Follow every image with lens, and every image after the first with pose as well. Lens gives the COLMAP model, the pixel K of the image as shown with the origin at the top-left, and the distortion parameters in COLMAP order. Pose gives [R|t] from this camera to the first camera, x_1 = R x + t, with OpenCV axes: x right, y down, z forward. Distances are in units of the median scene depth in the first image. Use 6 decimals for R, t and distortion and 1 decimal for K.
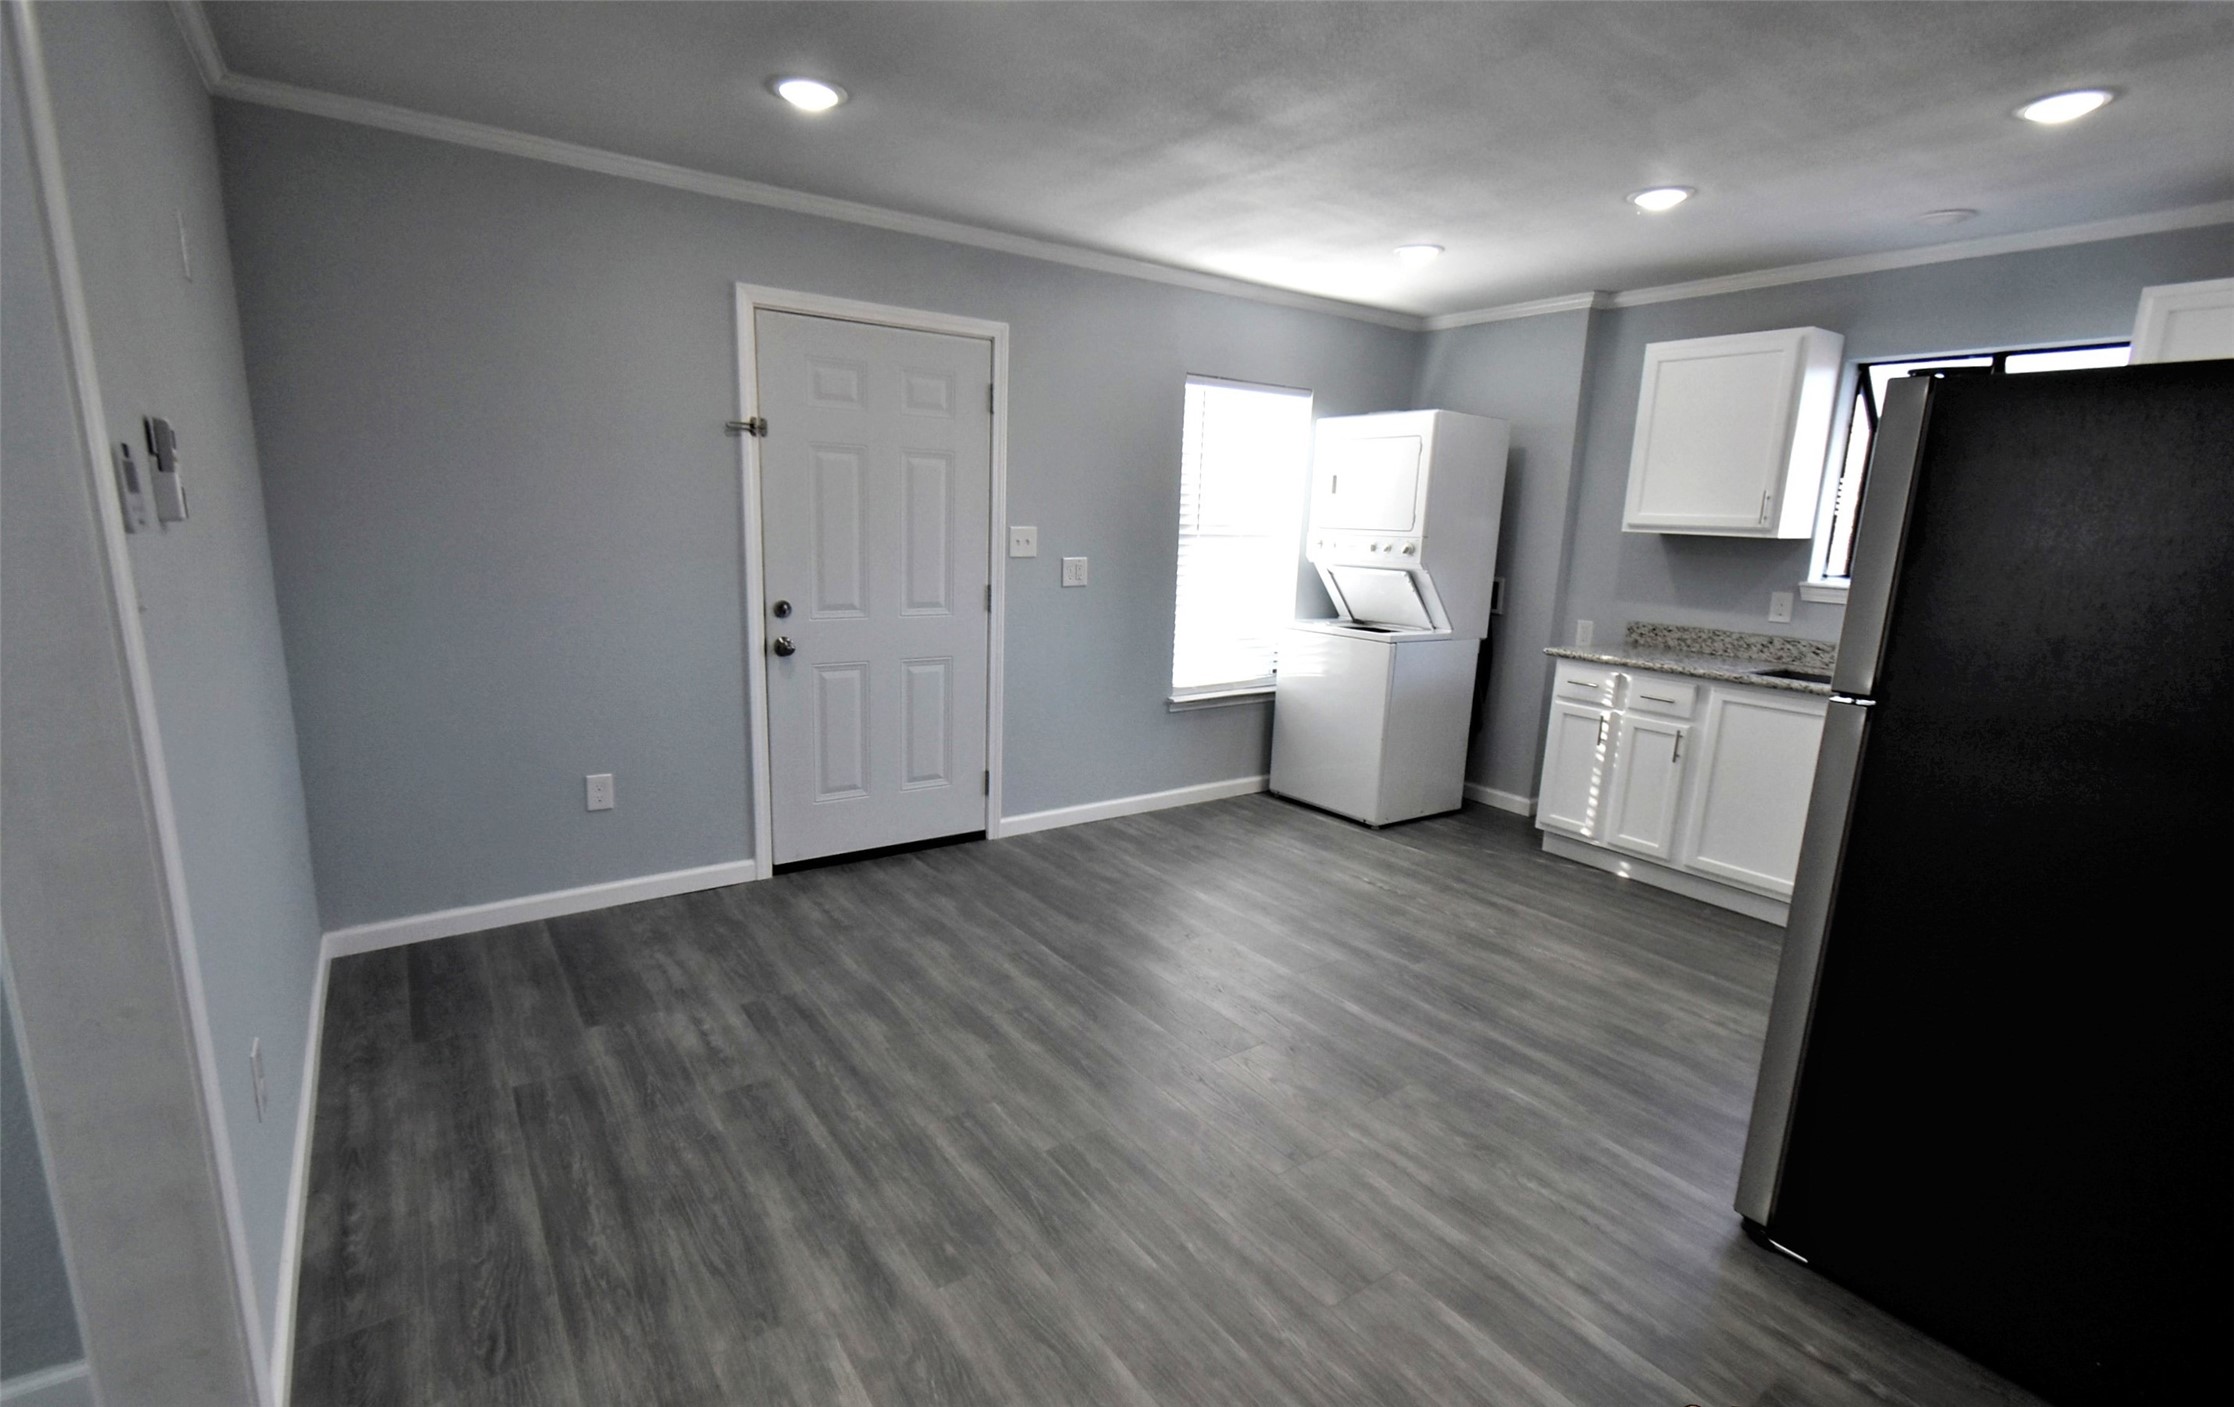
lens RADIAL K [[1024.1, 0, 1117.0], [0, 1024.1, 703.5], [0, 0, 1]] dist [0.012168, -0.000434]
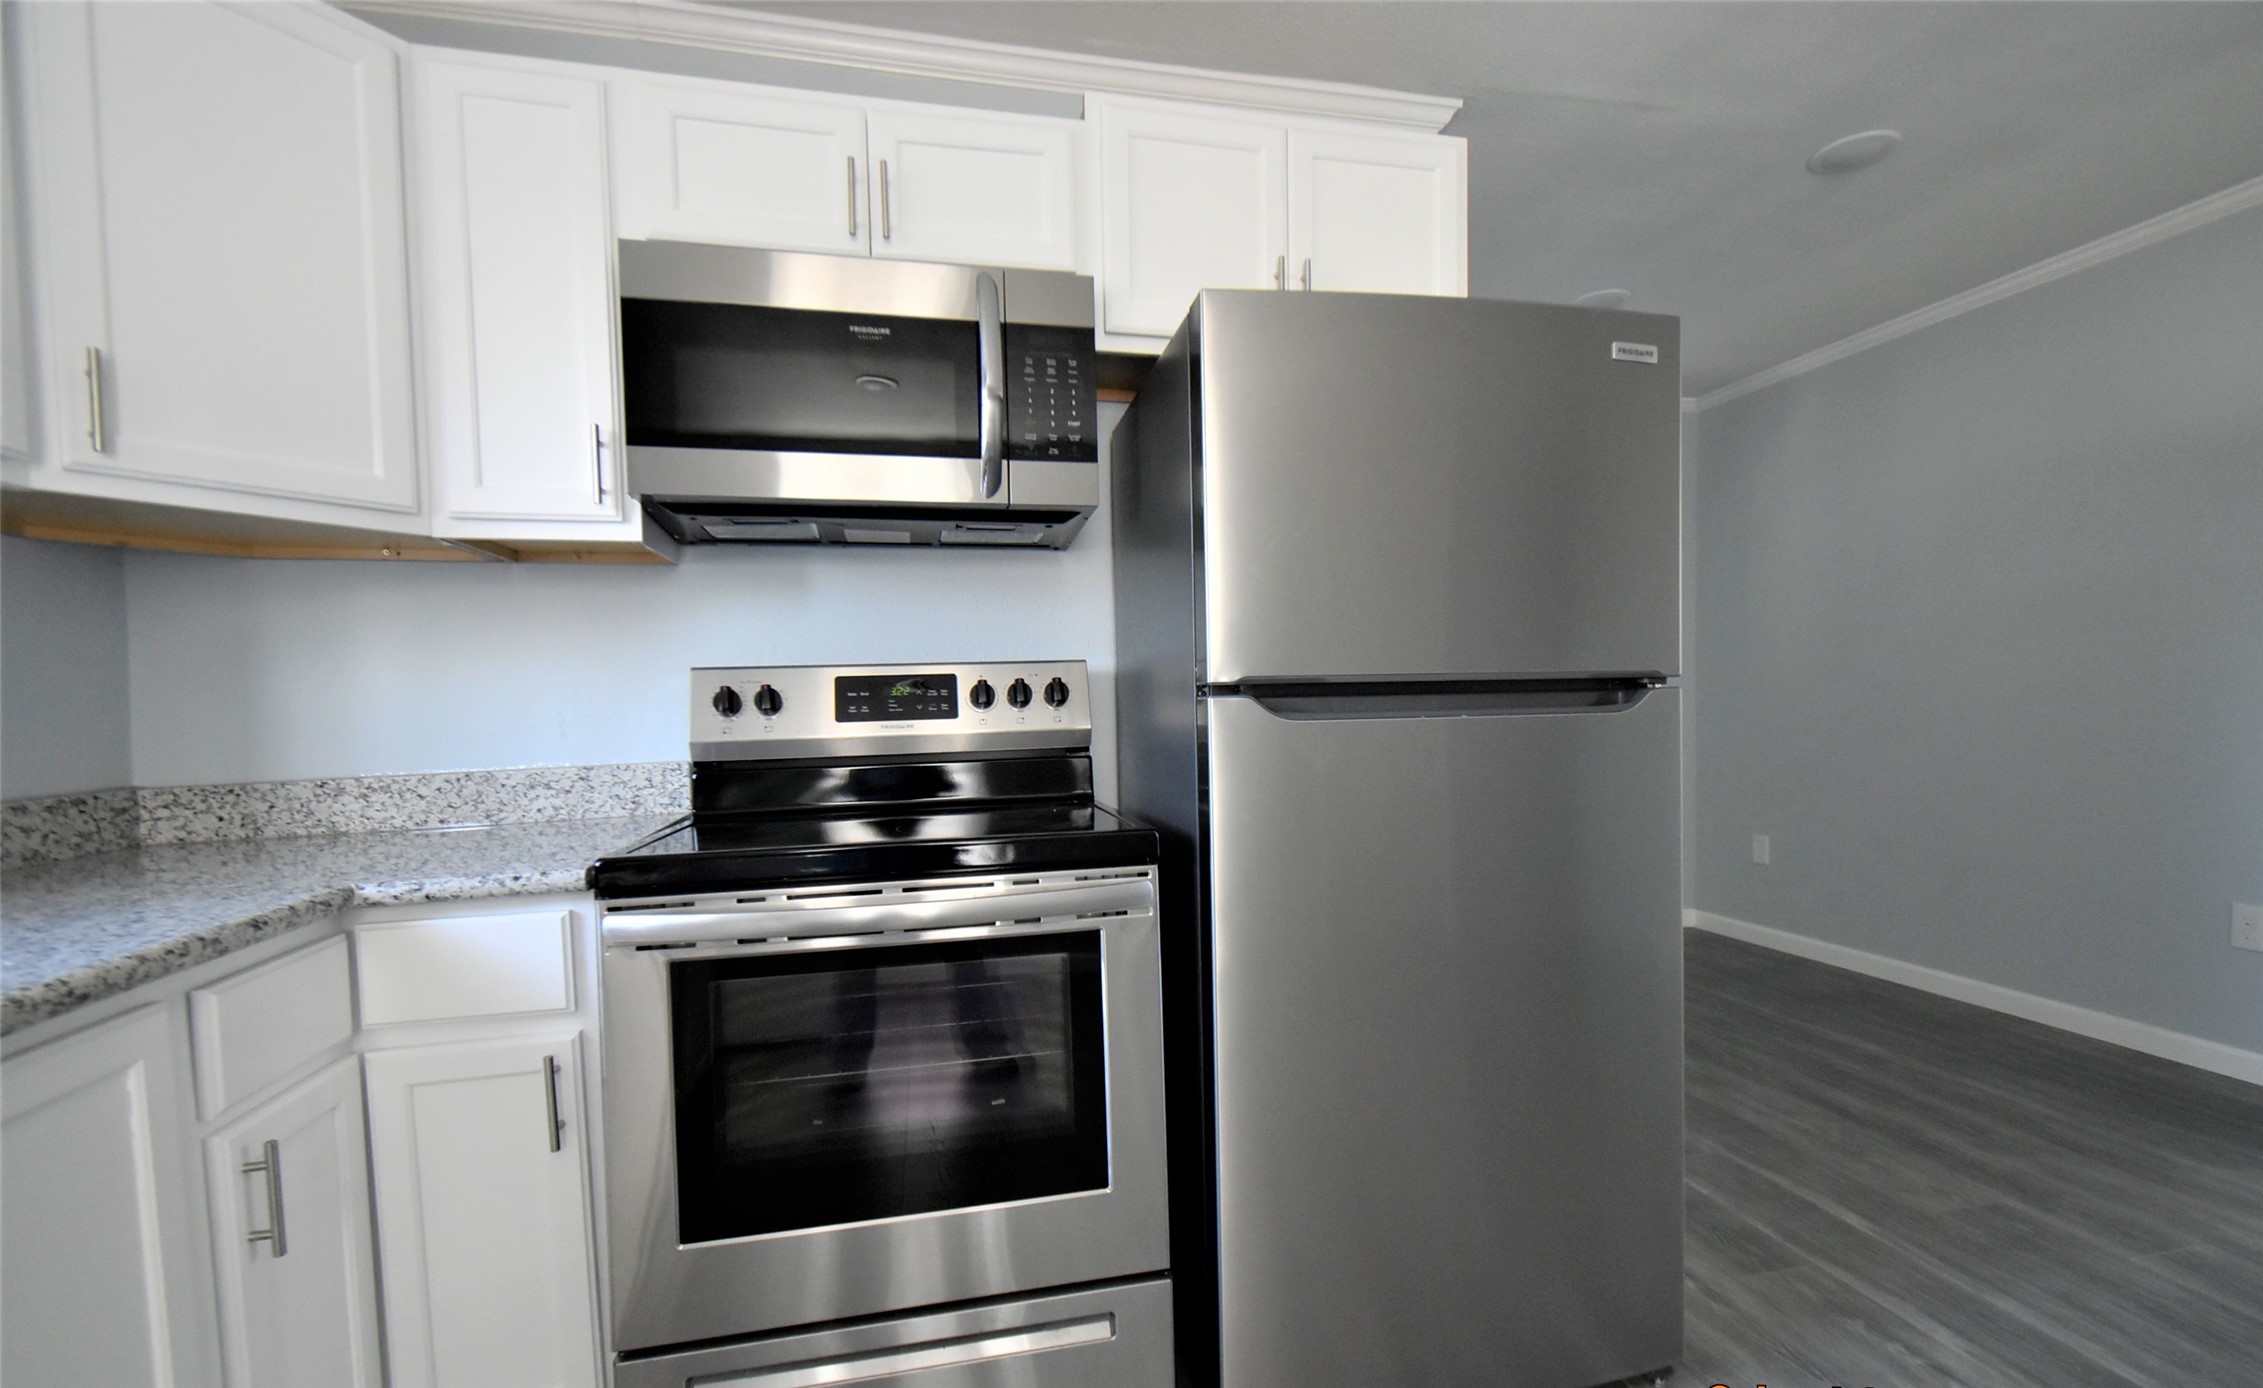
lens RADIAL K [[1011.2, 0, 1131.0], [0, 1011.2, 725.4], [0, 0, 1]] dist [-0.001990, -0.000548]
pose [[-0.922810, -0.023601, 0.384533, 0.352349], [0.062169, 0.975917, 0.209094, -0.078462], [-0.380207, 0.216860, -0.899119, 0.869571]]
